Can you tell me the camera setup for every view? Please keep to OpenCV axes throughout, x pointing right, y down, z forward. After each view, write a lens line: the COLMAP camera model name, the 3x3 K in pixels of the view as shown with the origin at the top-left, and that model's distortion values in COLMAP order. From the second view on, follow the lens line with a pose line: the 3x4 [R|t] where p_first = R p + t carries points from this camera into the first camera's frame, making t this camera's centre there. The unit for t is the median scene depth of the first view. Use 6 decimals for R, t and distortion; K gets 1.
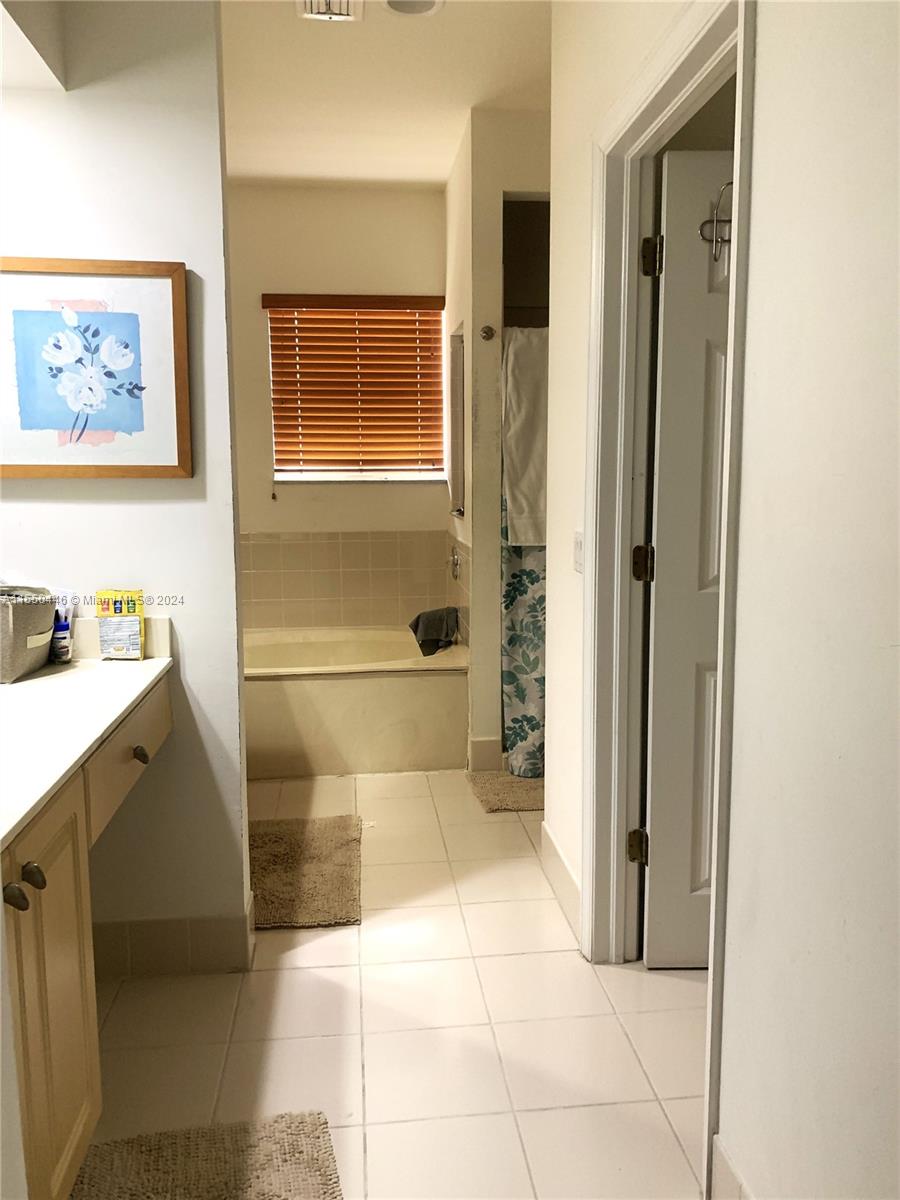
lens RADIAL K [[904.4, 0, 451.5], [0, 904.4, 597.1], [0, 0, 1]] dist [0.002011, -0.017192]
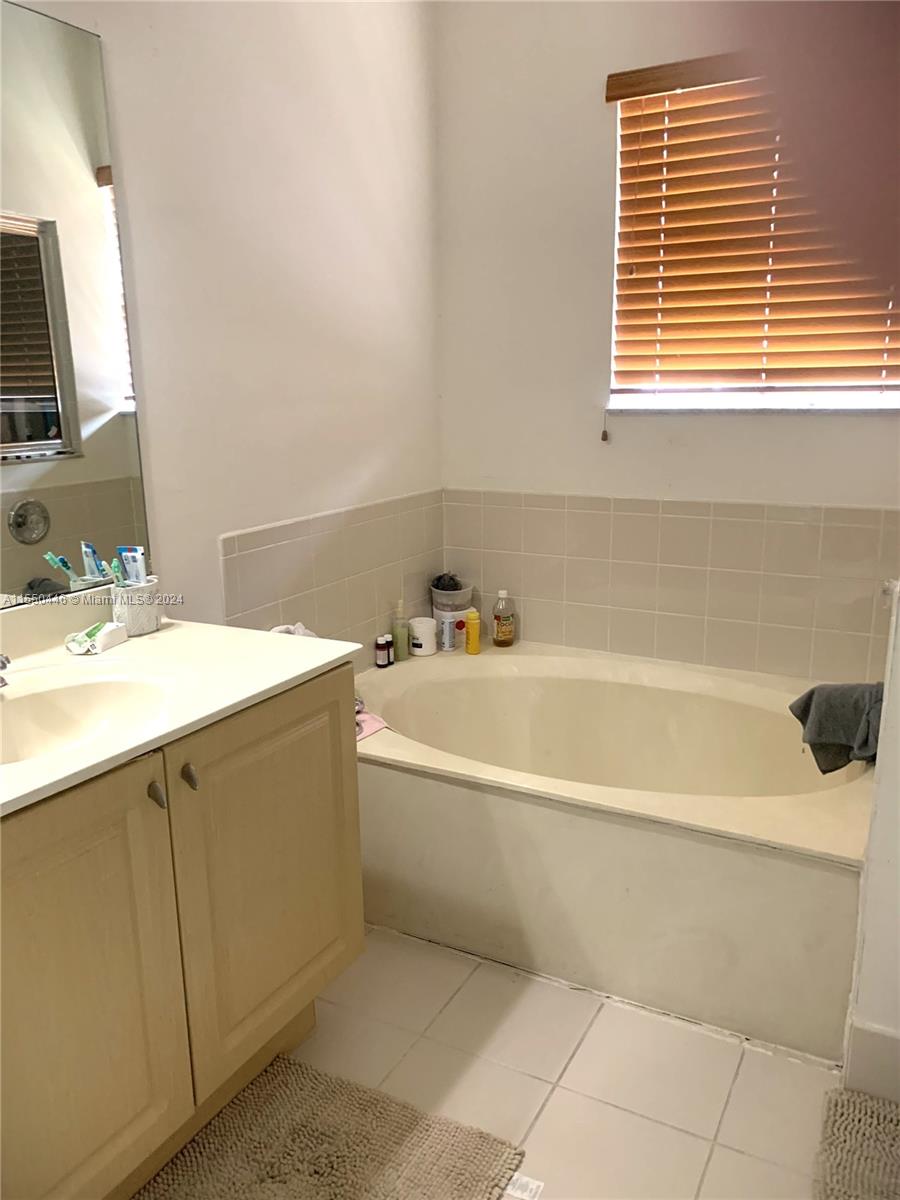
lens RADIAL K [[904.4, 0, 450.7], [0, 904.4, 606.2], [0, 0, 1]] dist [0.002011, -0.017192]
pose [[0.819861, 0.127231, -0.558247, 0.067099], [-0.065263, 0.989410, 0.129651, -0.070712], [0.568831, -0.069863, 0.819482, 0.446561]]
